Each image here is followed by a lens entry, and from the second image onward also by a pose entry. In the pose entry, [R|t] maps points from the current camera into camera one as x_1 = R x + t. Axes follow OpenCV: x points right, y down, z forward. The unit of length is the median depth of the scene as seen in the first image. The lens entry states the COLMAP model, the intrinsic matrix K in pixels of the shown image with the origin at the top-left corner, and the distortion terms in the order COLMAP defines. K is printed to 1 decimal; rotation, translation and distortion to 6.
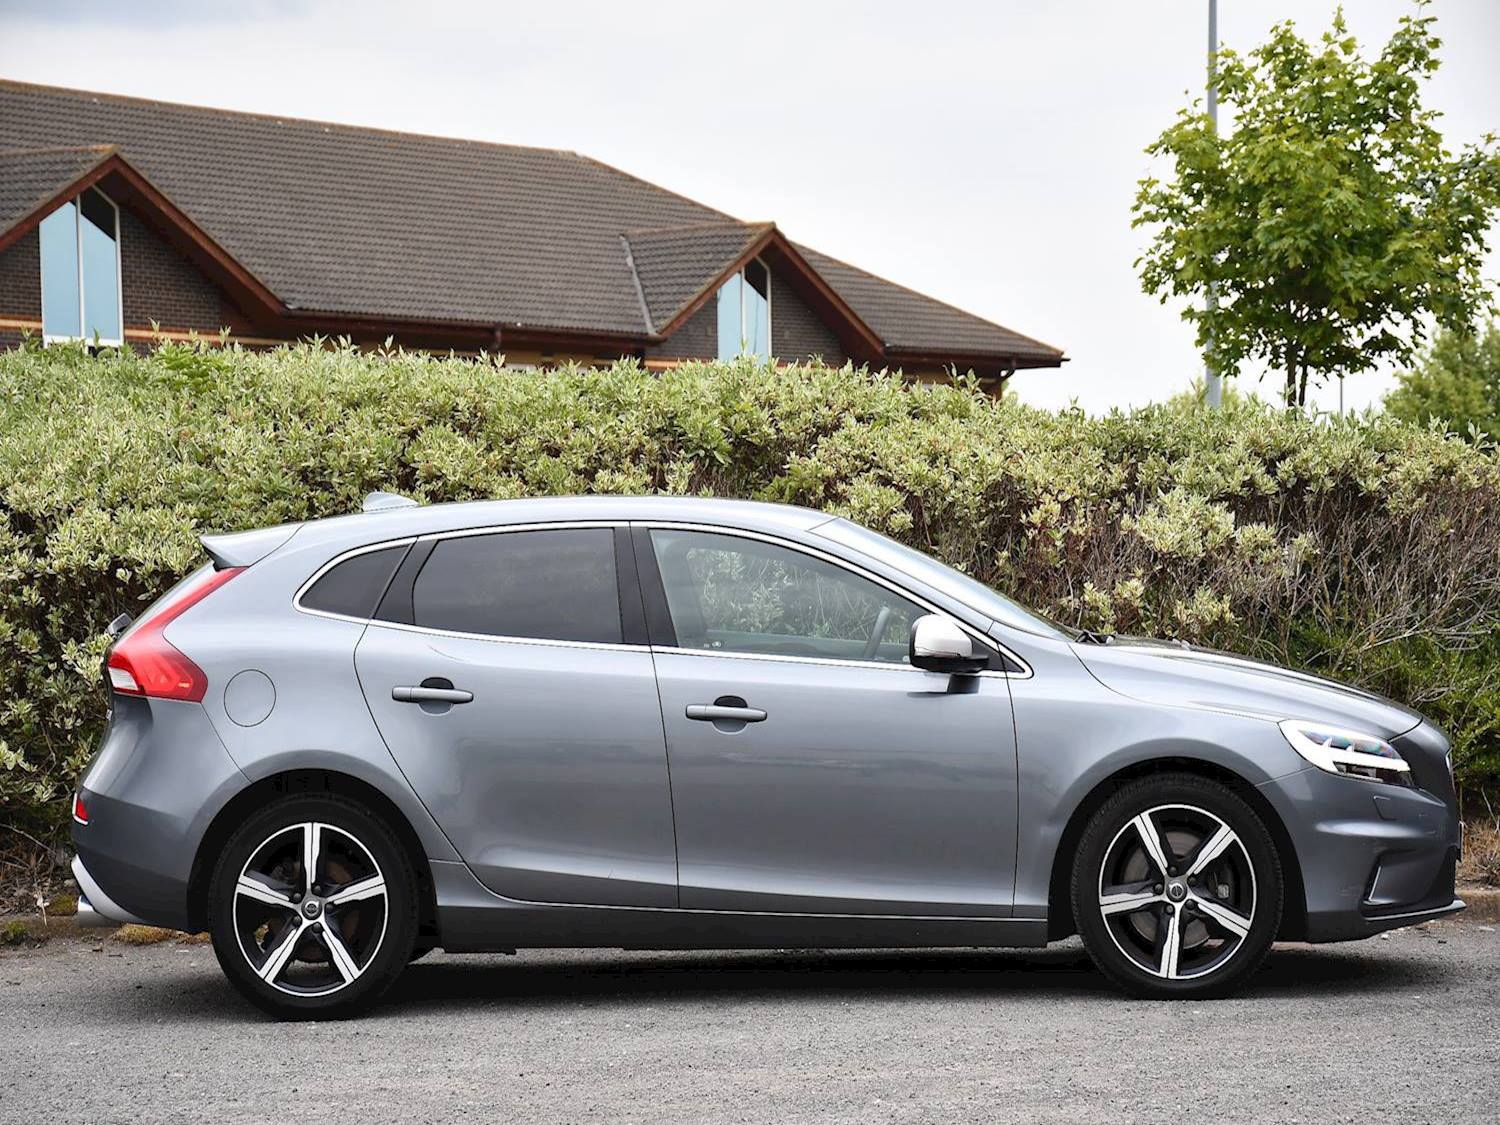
lens RADIAL K [[4915.1, 0, 750.0], [0, 4915.1, 562.5], [0, 0, 1]] dist [1.135463, 0.642646]
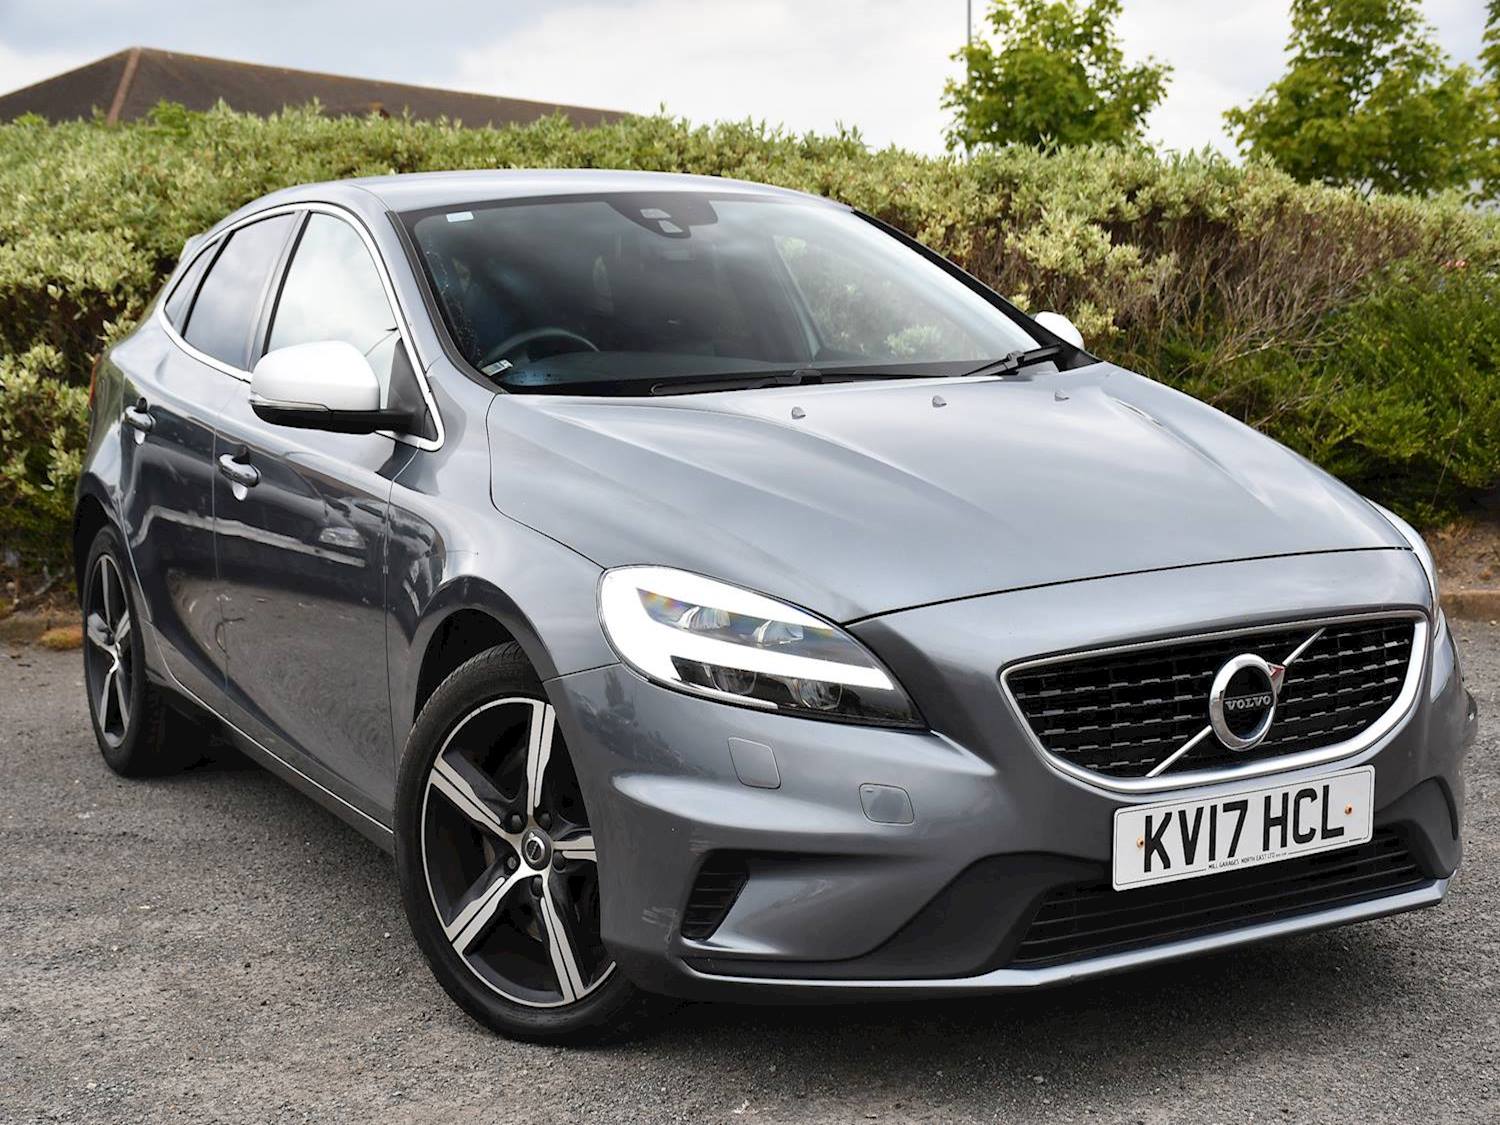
lens RADIAL K [[2298.6, 0, 708.7], [0, 2298.6, 564.6], [0, 0, 1]] dist [0.010598, 2.271182]
pose [[0.999947, -0.003360, -0.009723, 0.016266], [0.004321, 0.994920, 0.100580, 0.009996], [0.009336, -0.100616, 0.994881, 0.486045]]
